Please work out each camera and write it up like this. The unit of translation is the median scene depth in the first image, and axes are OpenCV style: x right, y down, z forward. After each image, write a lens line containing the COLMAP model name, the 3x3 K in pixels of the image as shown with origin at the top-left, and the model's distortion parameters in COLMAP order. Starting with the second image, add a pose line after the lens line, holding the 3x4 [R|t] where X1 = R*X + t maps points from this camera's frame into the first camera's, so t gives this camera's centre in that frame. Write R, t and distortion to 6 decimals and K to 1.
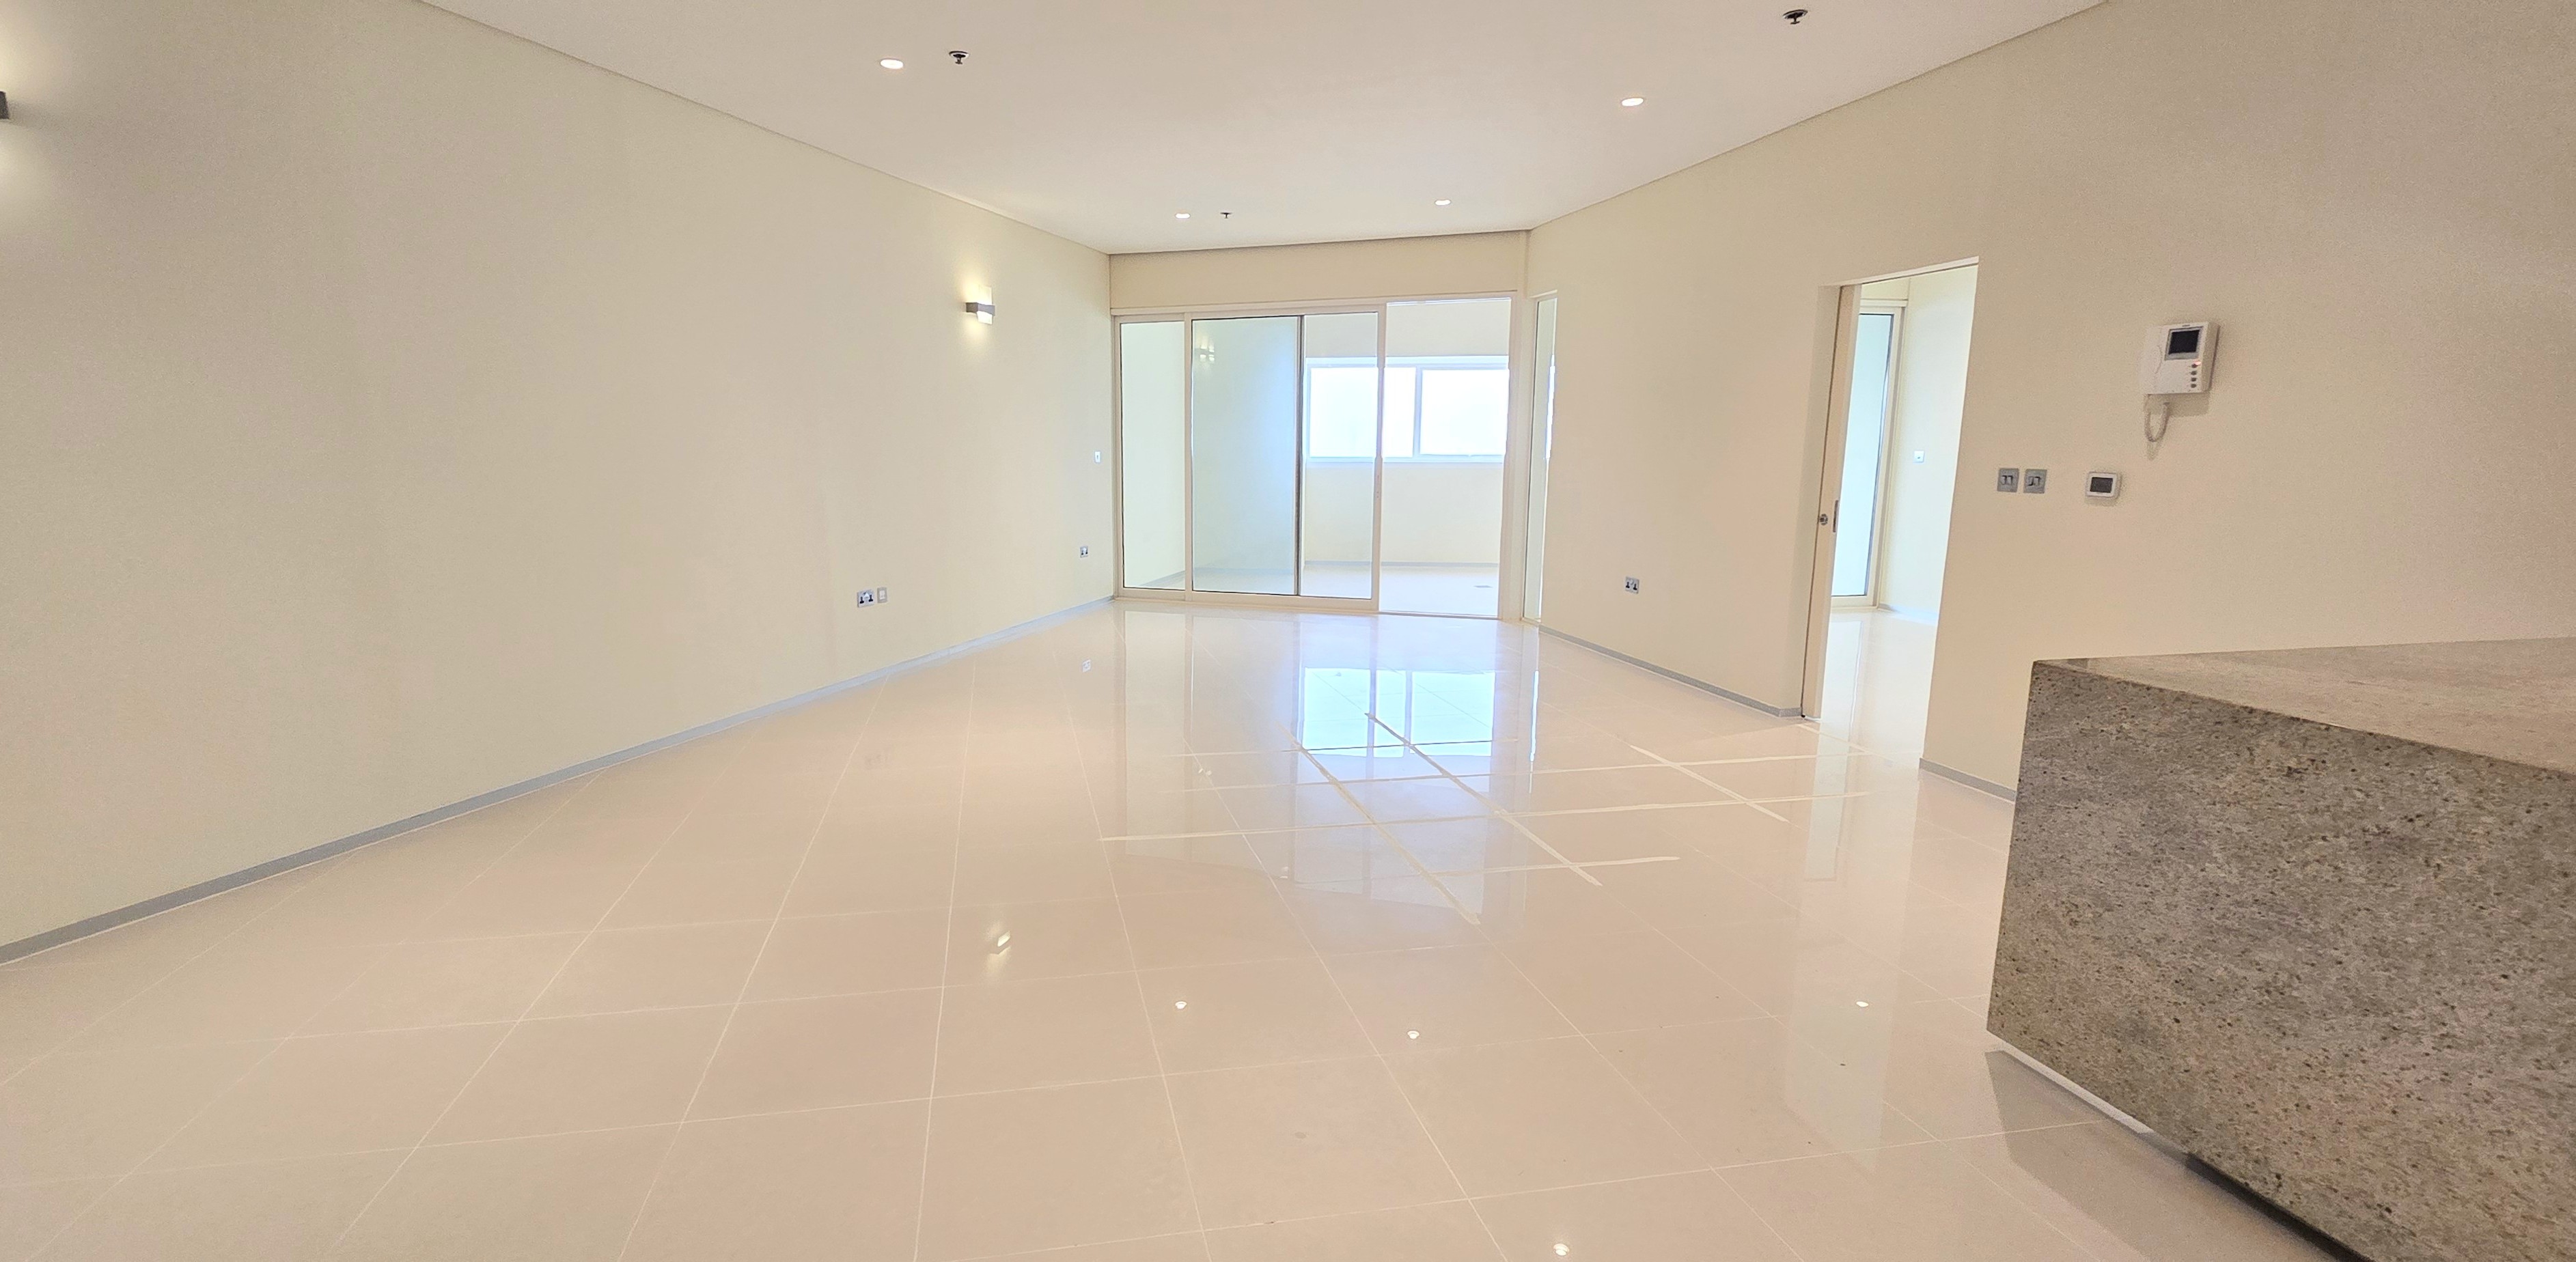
lens RADIAL K [[1119.6, 0, 1188.0], [0, 1119.6, 632.5], [0, 0, 1]] dist [-0.001752, 0.000224]
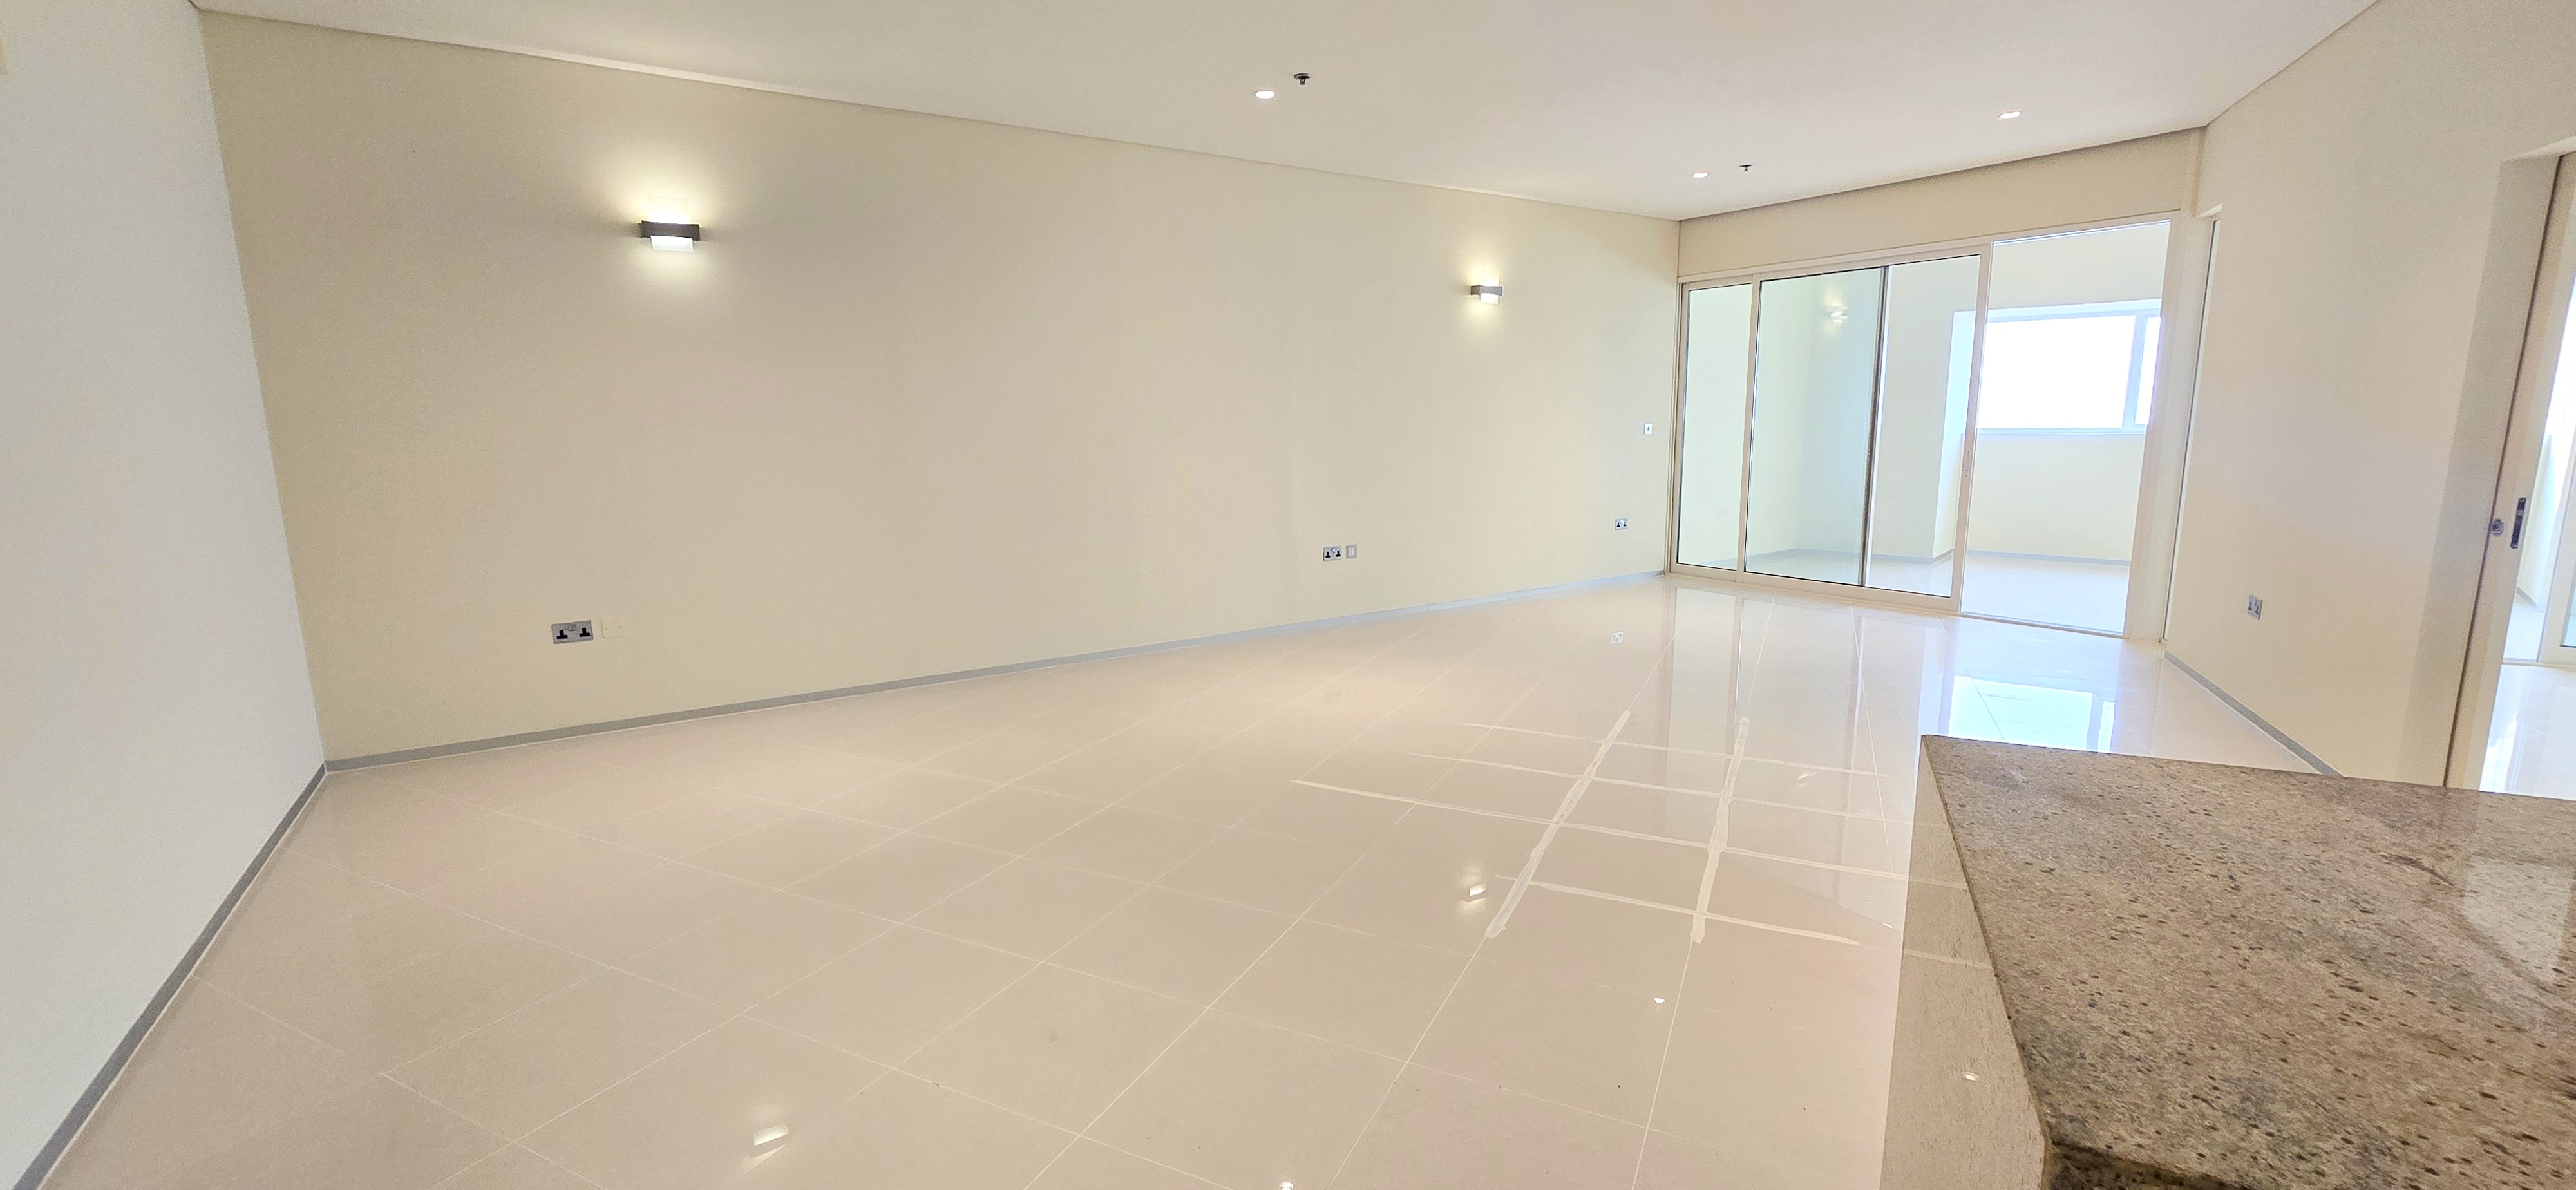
lens RADIAL K [[1056.9, 0, 1288.0], [0, 1056.9, 595.0], [0, 0, 1]] dist [0.000127, -0.000424]
pose [[0.811326, 0.088756, -0.577816, 0.227815], [-0.087384, 0.995715, 0.030249, -0.012965], [0.578025, 0.025950, 0.815606, 0.067974]]
